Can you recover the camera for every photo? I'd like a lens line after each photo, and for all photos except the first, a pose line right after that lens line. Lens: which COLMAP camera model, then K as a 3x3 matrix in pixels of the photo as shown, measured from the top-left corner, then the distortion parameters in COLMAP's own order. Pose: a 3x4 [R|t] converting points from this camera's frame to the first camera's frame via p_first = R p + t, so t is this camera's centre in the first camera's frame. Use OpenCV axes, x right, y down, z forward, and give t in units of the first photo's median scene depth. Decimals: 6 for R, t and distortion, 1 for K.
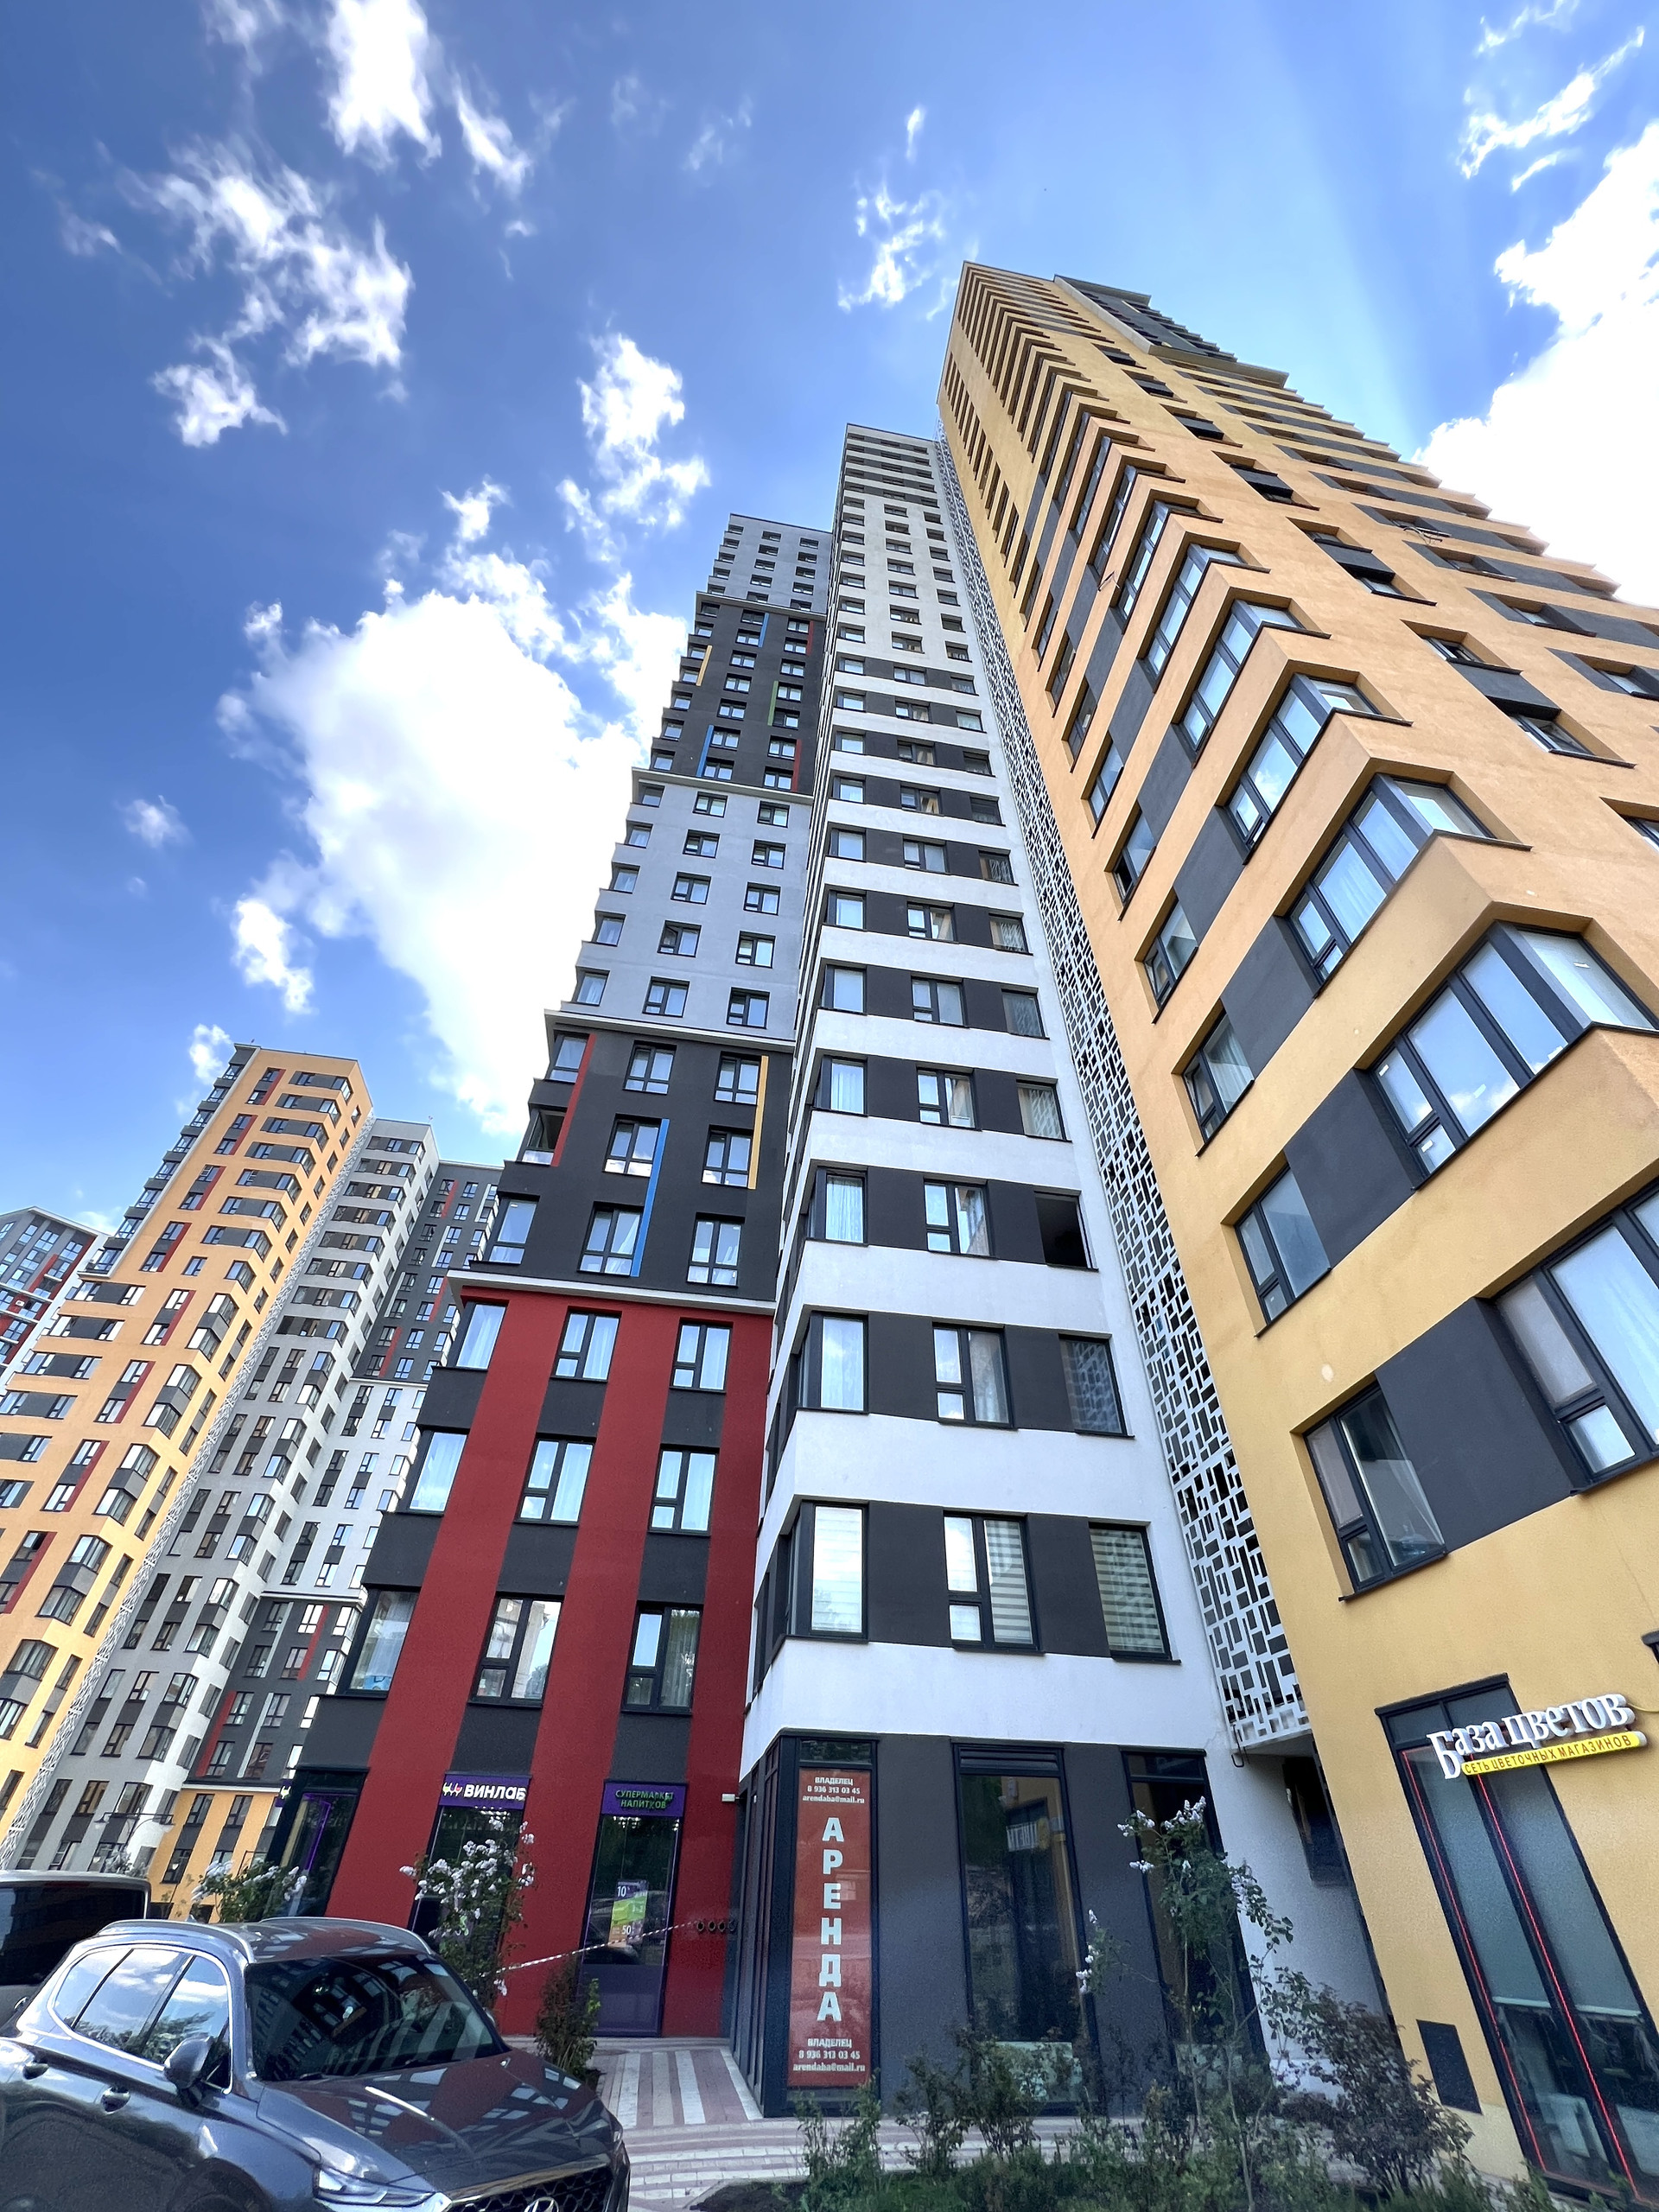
lens RADIAL K [[890.6, 0, 834.5], [0, 890.6, 1100.6], [0, 0, 1]] dist [-0.004212, 0.001120]
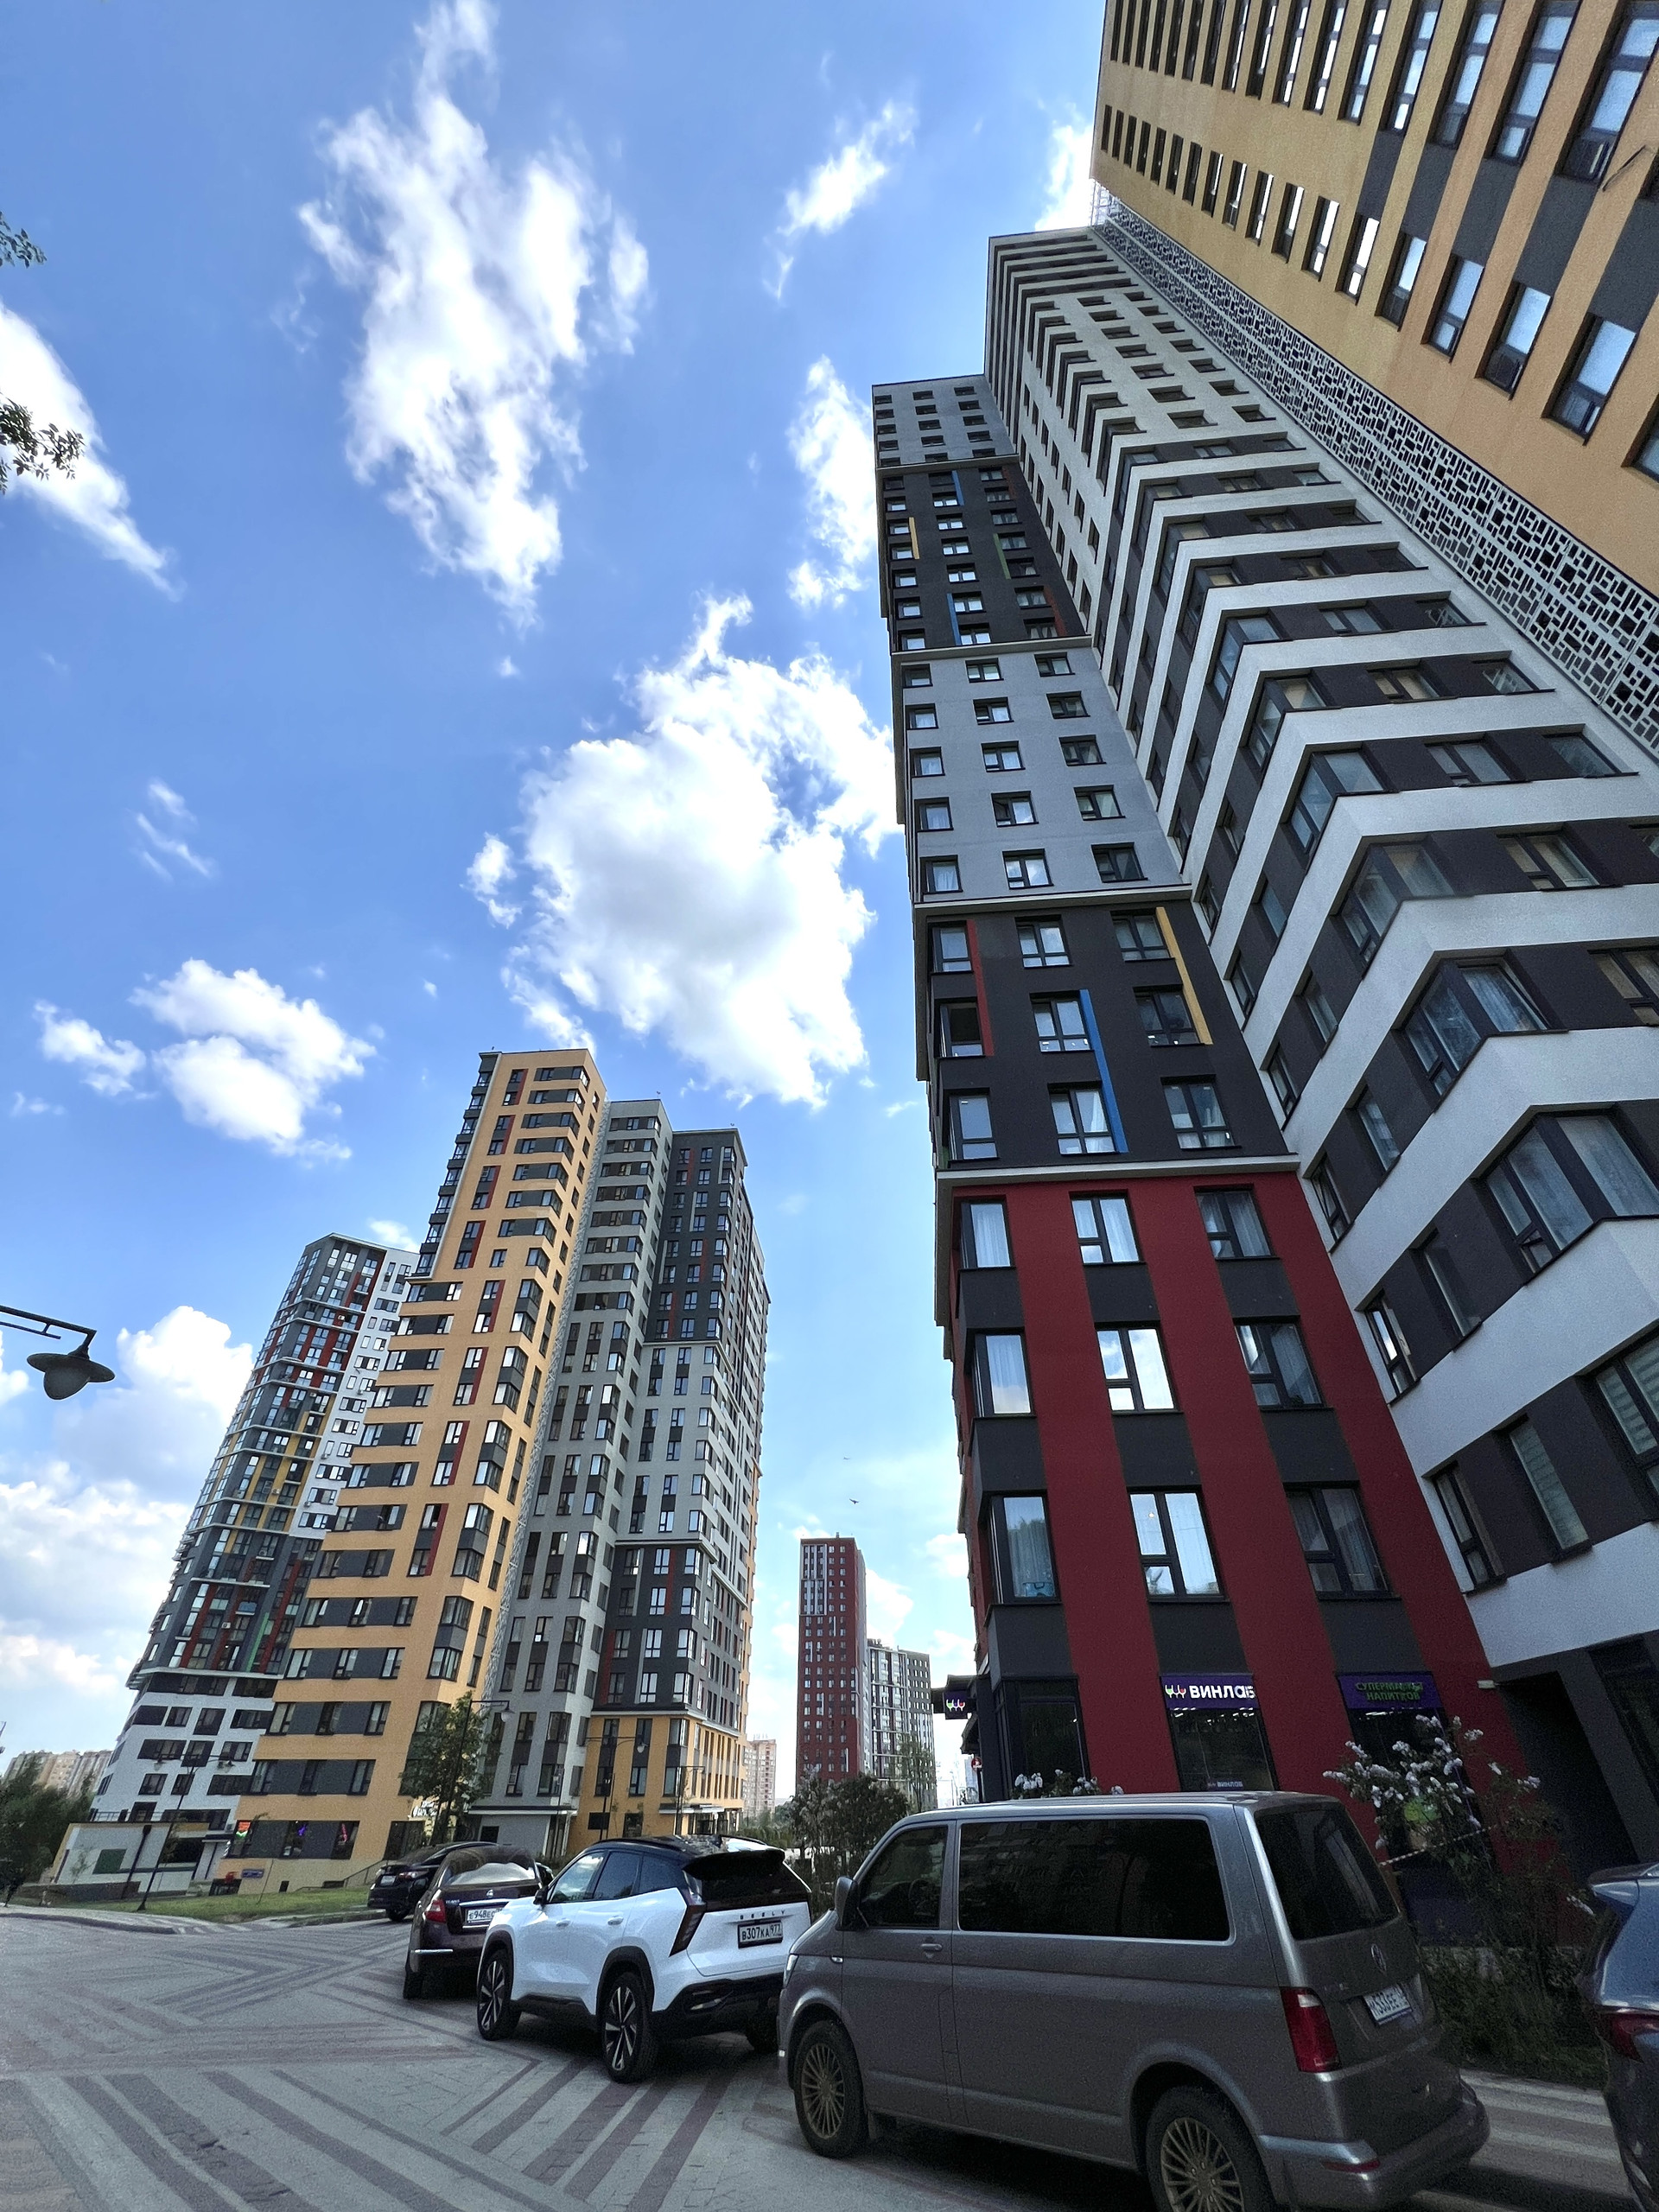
lens RADIAL K [[890.6, 0, 834.1], [0, 890.6, 1102.0], [0, 0, 1]] dist [-0.004212, 0.001120]
pose [[0.970501, -0.165595, -0.175229, -0.116051], [0.177462, 0.982631, 0.054259, 0.015364], [0.163200, -0.083755, 0.983031, 0.021628]]
